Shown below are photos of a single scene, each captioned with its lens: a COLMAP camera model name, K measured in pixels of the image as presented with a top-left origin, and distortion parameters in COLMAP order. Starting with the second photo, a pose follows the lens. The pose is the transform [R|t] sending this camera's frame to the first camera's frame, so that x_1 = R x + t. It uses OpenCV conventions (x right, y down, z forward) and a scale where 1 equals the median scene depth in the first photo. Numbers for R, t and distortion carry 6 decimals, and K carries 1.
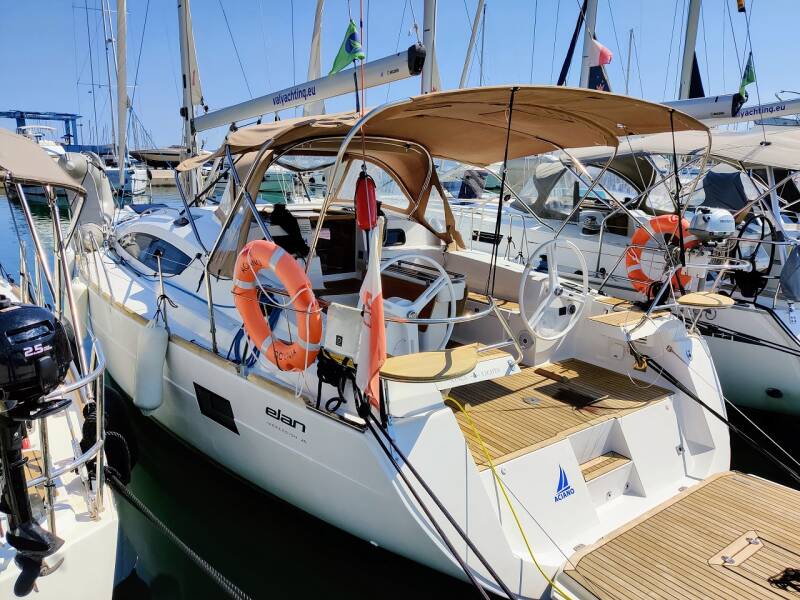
lens RADIAL K [[612.0, 0, 398.0], [0, 612.0, 301.2], [0, 0, 1]] dist [0.015098, -0.033025]
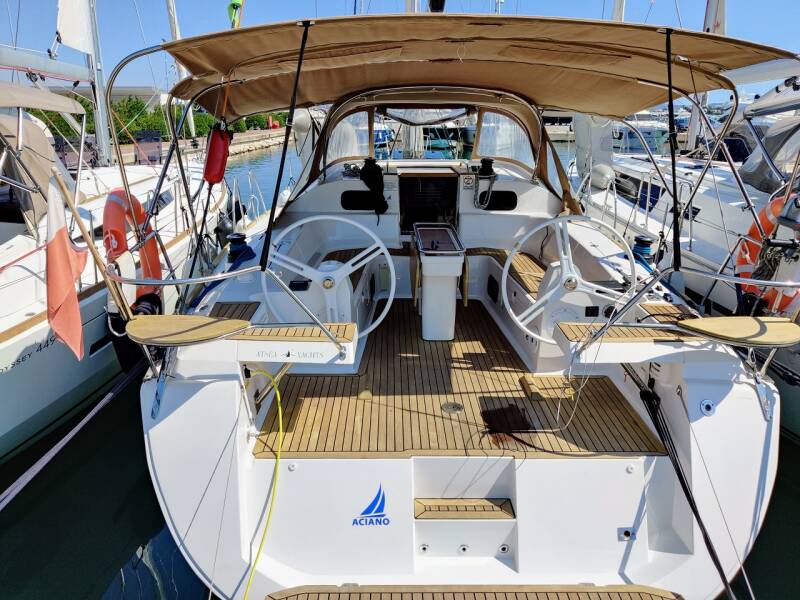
lens RADIAL K [[612.0, 0, 387.3], [0, 612.0, 282.3], [0, 0, 1]] dist [0.015098, -0.033025]
pose [[0.807746, 0.145712, -0.571239, 0.529319], [-0.123091, 0.989302, 0.078298, -0.051149], [0.576537, 0.007069, 0.817041, 0.252303]]
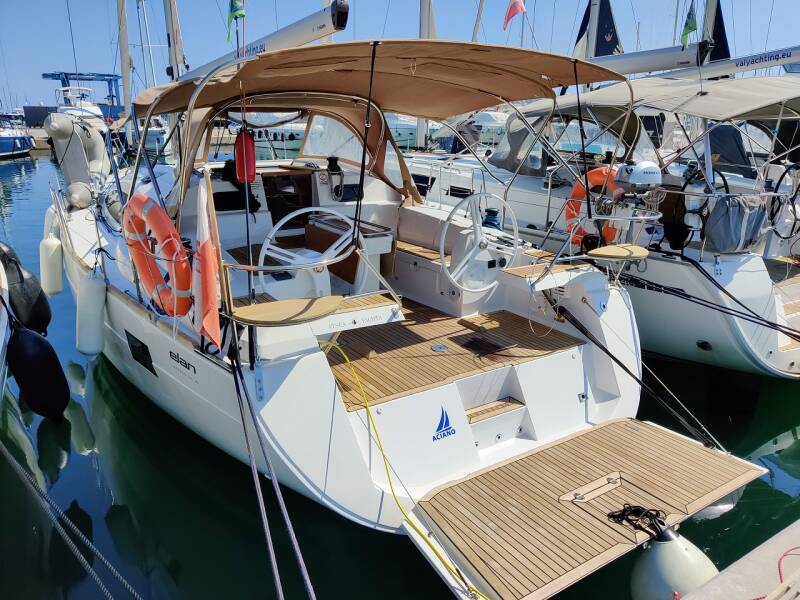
lens RADIAL K [[612.0, 0, 403.4], [0, 612.0, 299.3], [0, 0, 1]] dist [0.015098, -0.033025]
pose [[0.998164, 0.002629, -0.060507, 0.197041], [0.001259, 0.997940, 0.064138, 0.010265], [0.060551, -0.064097, 0.996105, -0.031905]]
